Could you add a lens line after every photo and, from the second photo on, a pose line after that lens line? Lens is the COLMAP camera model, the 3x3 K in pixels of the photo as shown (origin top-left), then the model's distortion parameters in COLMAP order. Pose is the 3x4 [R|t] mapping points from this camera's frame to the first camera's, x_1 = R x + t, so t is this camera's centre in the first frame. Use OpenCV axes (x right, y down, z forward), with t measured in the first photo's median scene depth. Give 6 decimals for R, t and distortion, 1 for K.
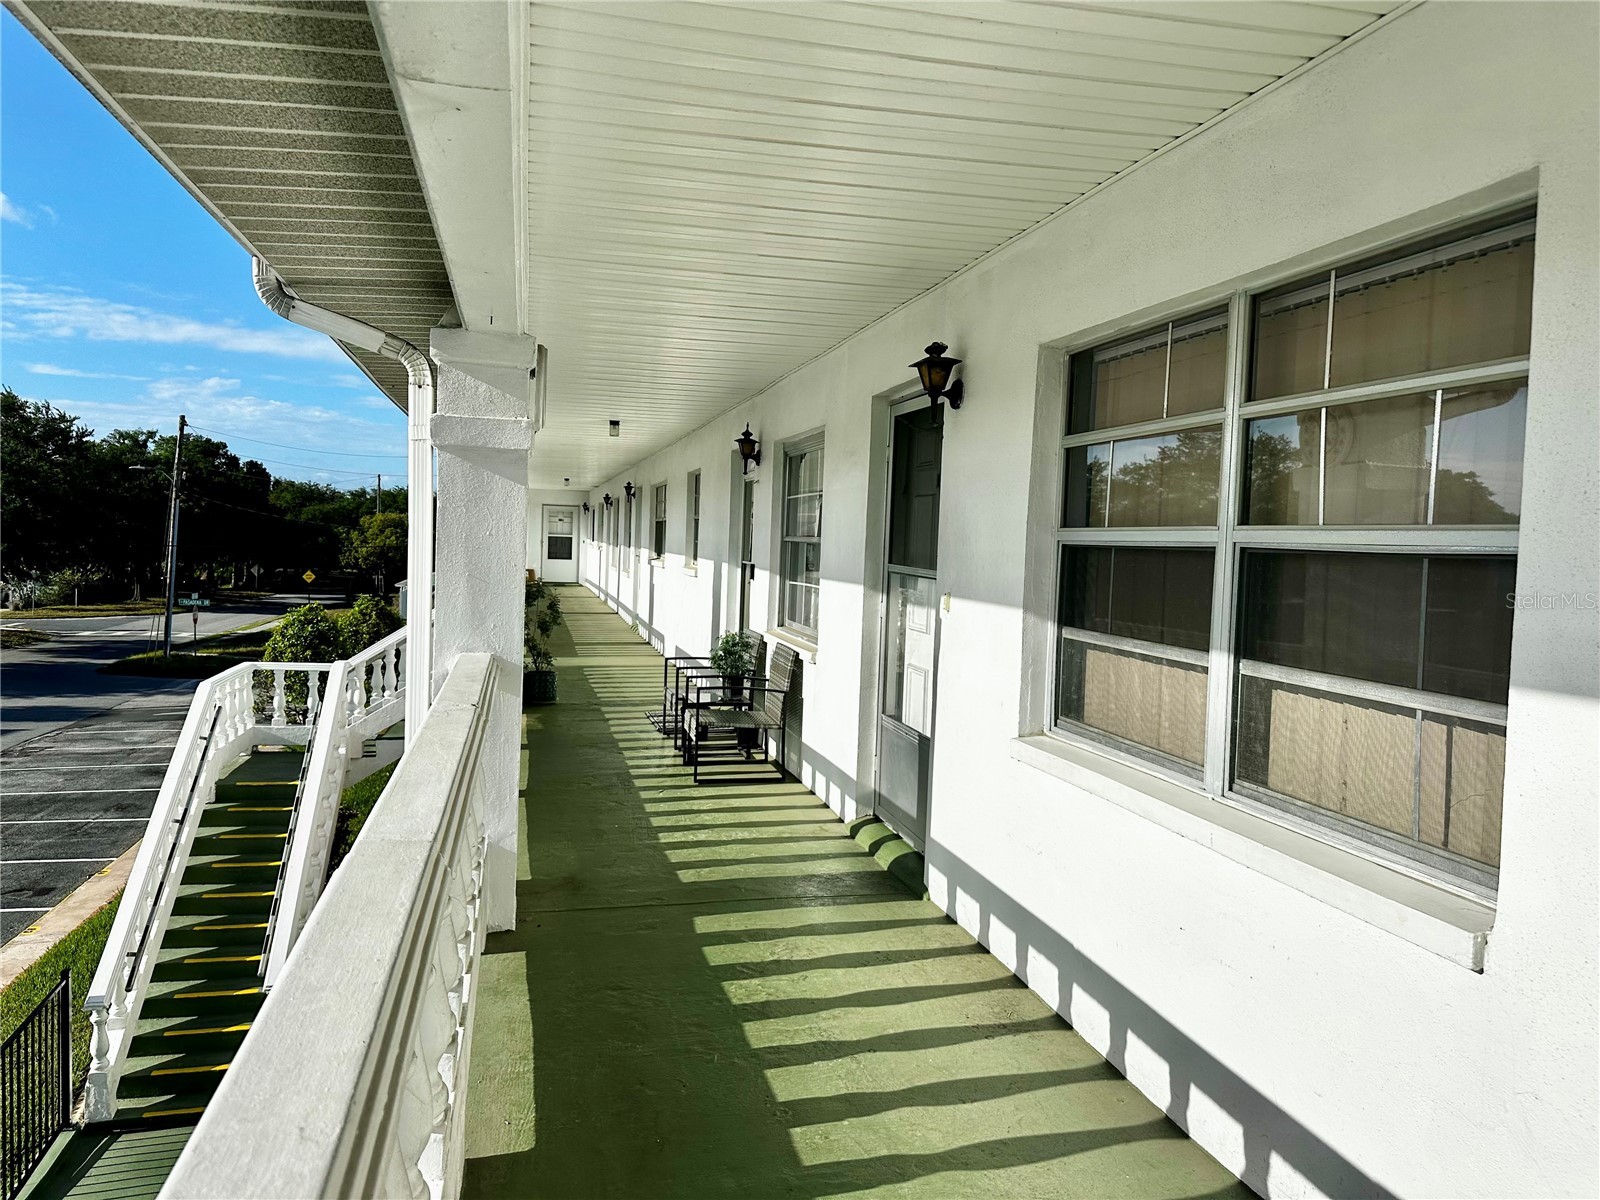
lens RADIAL K [[1128.2, 0, 803.9], [0, 1128.2, 601.7], [0, 0, 1]] dist [0.001675, 0.000053]
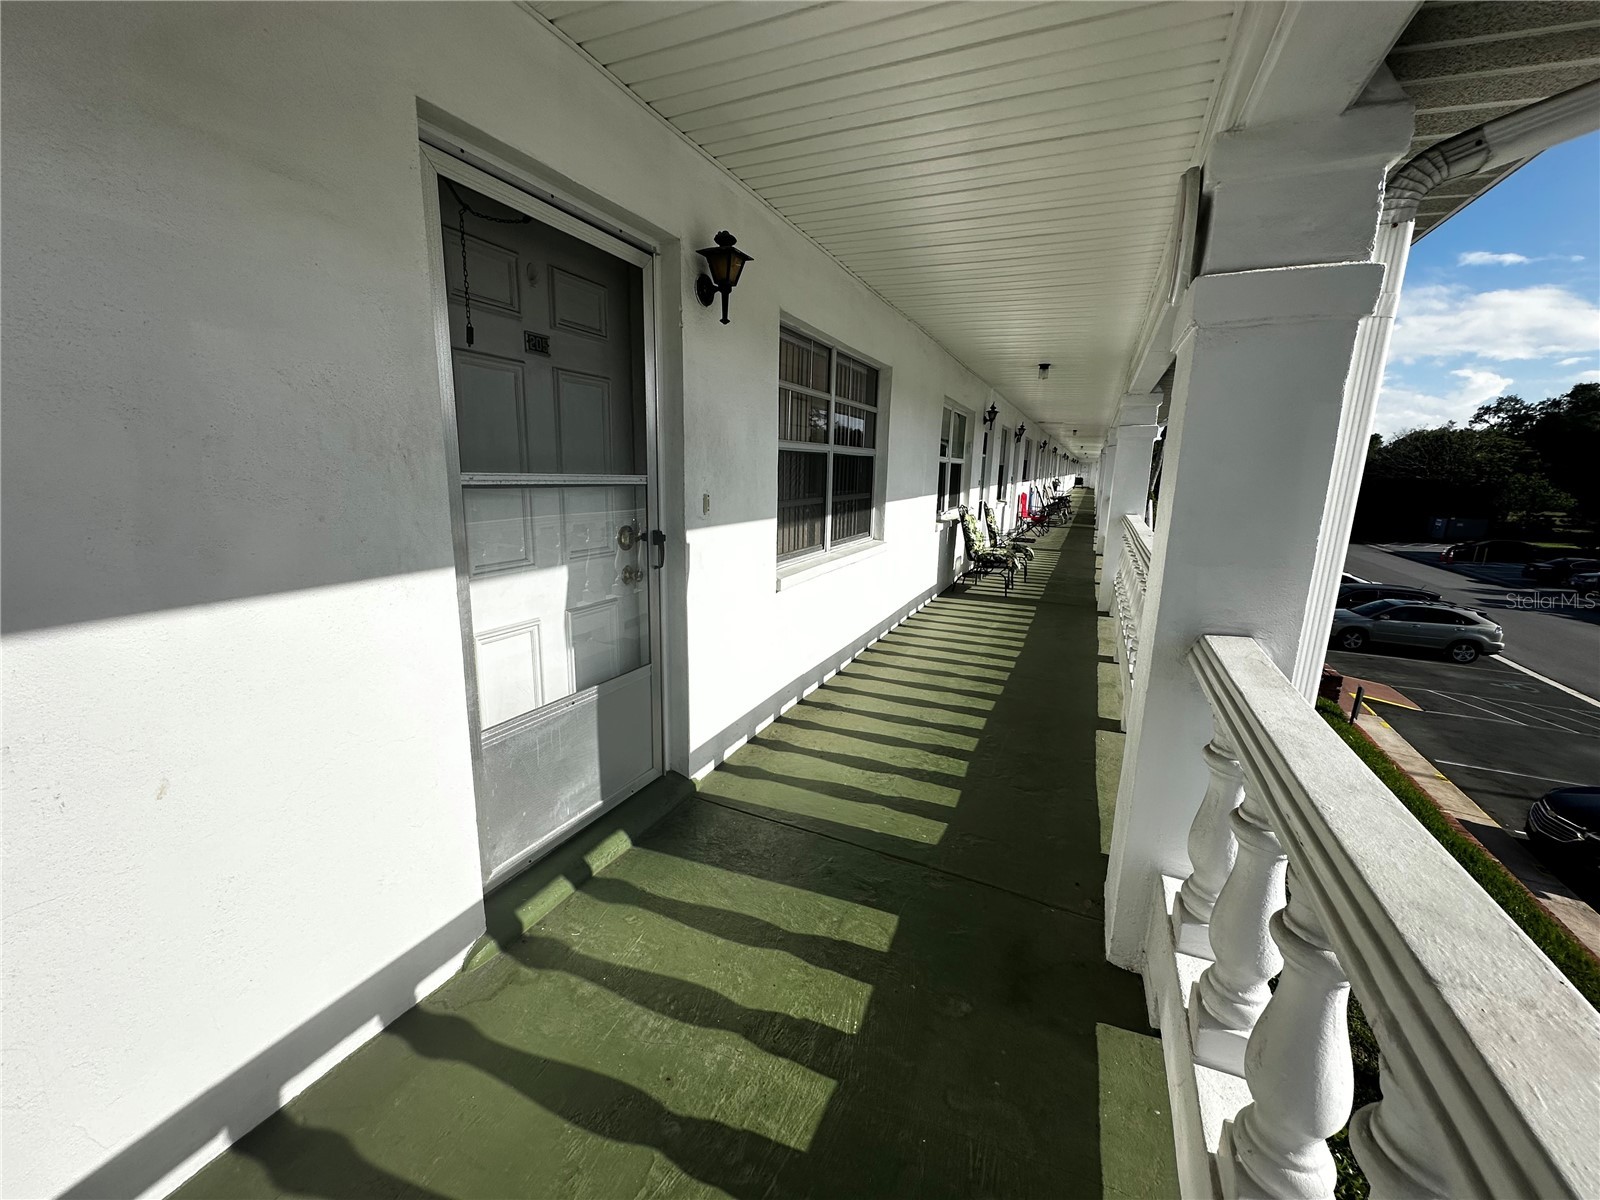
lens RADIAL K [[642.1, 0, 802.3], [0, 642.1, 596.8], [0, 0, 1]] dist [0.000033, -0.000598]
pose [[-0.787321, -0.176954, 0.590603, -0.396838], [-0.013527, 0.962654, 0.270395, -0.105110], [-0.616395, 0.204899, -0.760312, 1.875455]]
